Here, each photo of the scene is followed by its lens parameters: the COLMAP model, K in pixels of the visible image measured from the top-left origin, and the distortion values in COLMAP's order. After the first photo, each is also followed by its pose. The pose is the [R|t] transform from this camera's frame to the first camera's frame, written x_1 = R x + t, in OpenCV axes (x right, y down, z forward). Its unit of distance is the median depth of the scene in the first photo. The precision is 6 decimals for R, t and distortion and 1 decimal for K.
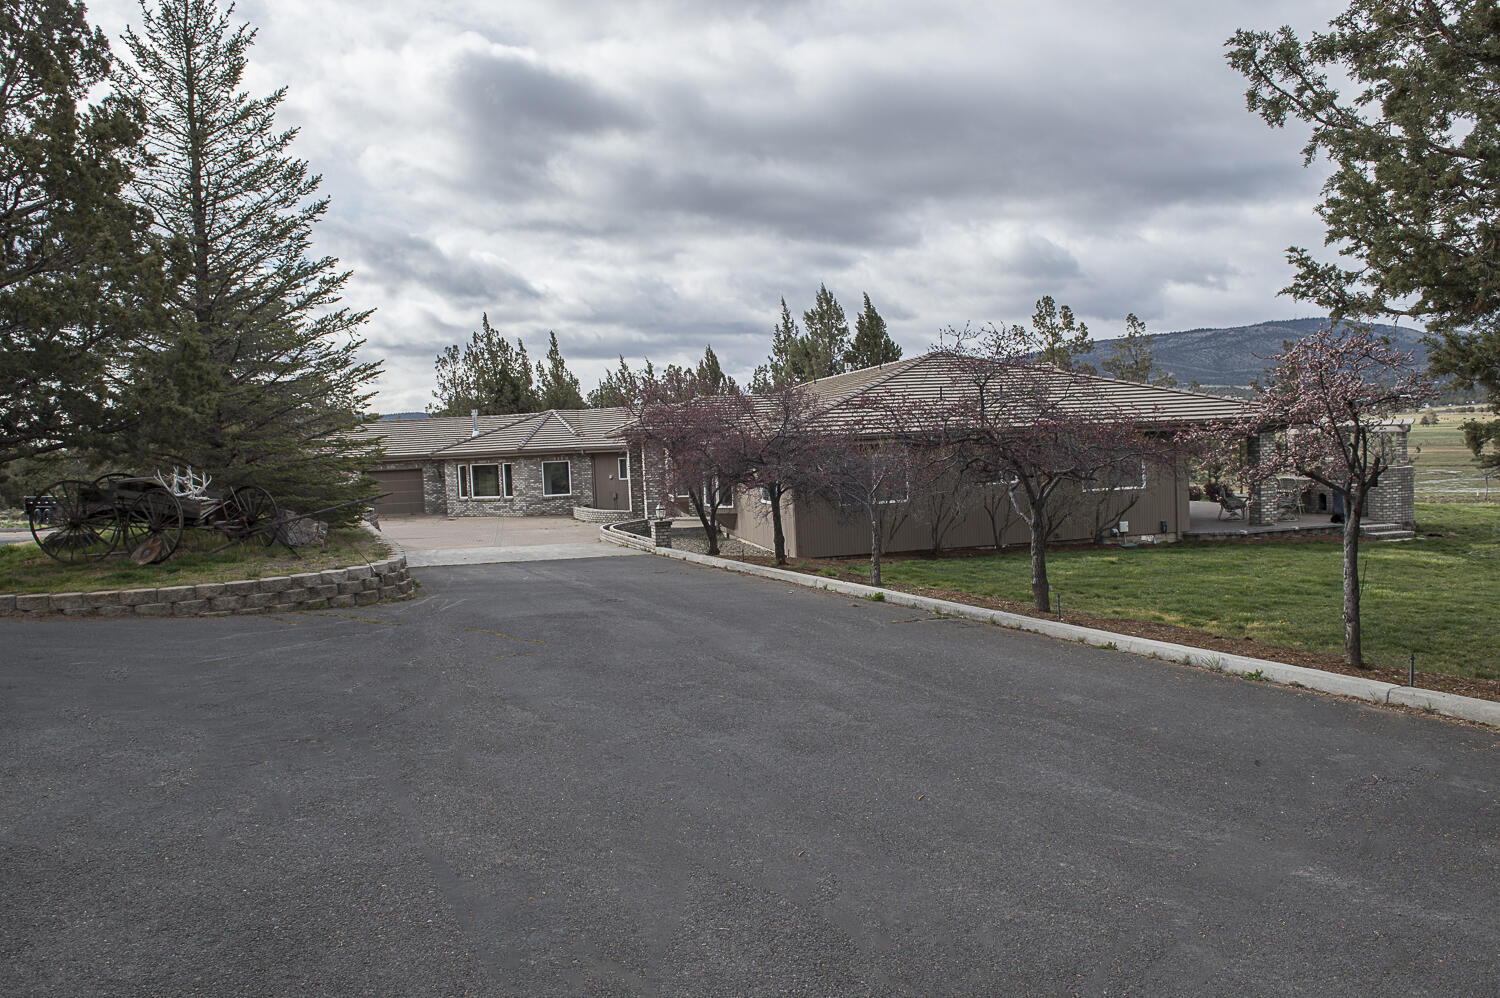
lens RADIAL K [[1069.8, 0, 722.7], [0, 1069.8, 493.3], [0, 0, 1]] dist [-0.046607, -0.001869]
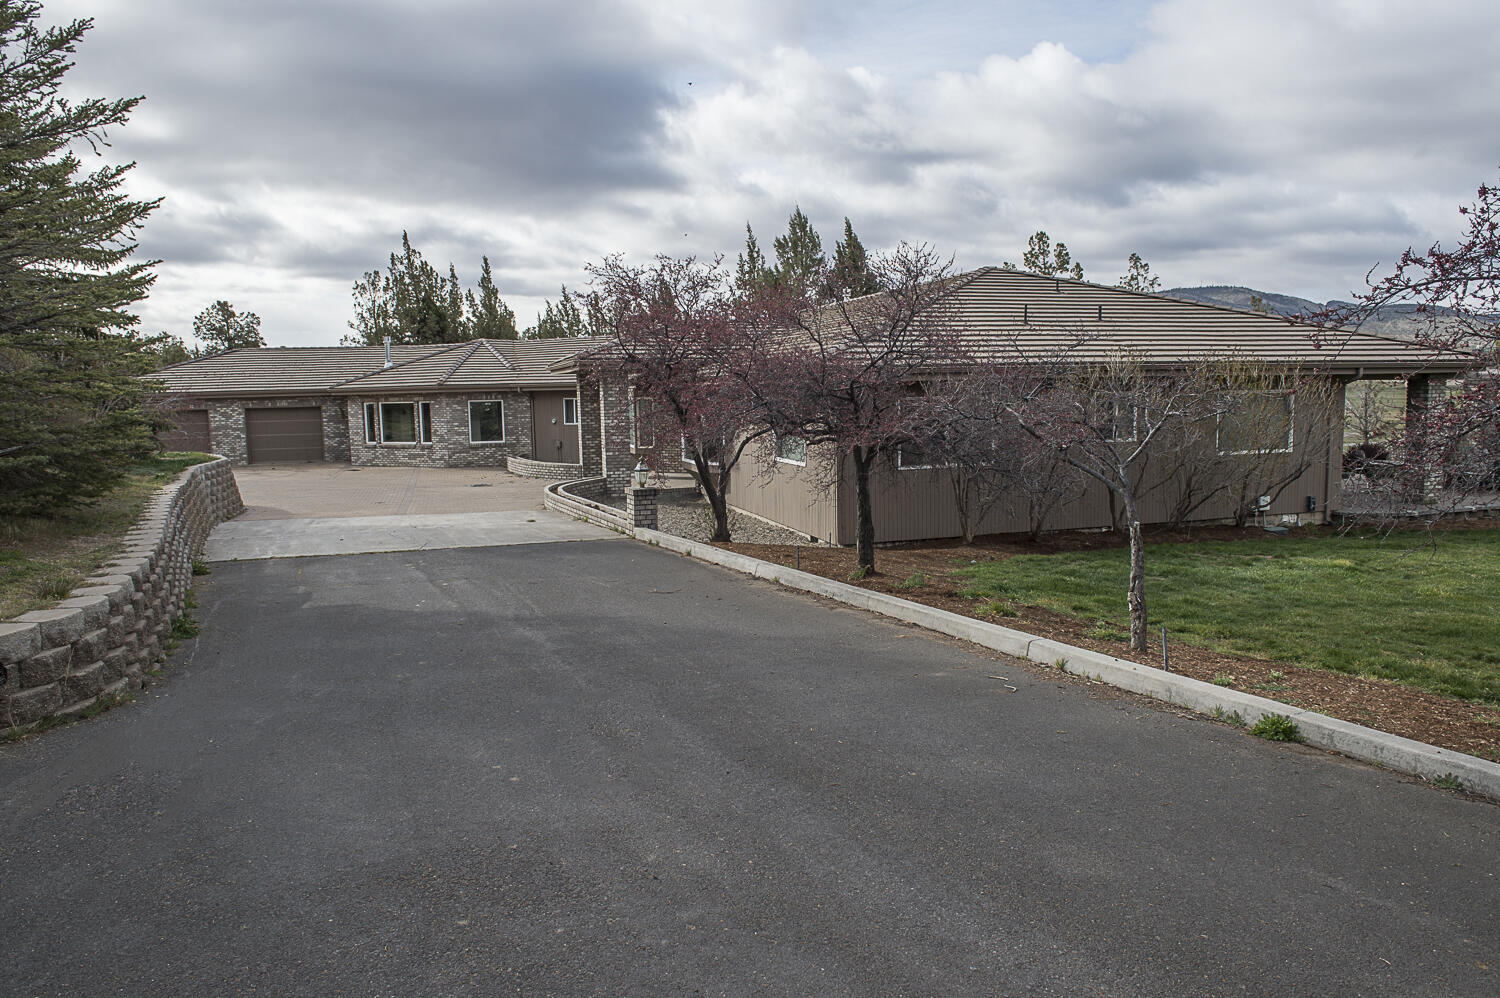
lens RADIAL K [[1035.9, 0, 750.0], [0, 1035.9, 499.0], [0, 0, 1]] dist [-0.045099, -0.004209]
pose [[0.995509, 0.014814, 0.093501, -0.027603], [-0.020004, 0.998296, 0.054819, -0.002160], [-0.092529, -0.056443, 0.994109, 0.191107]]
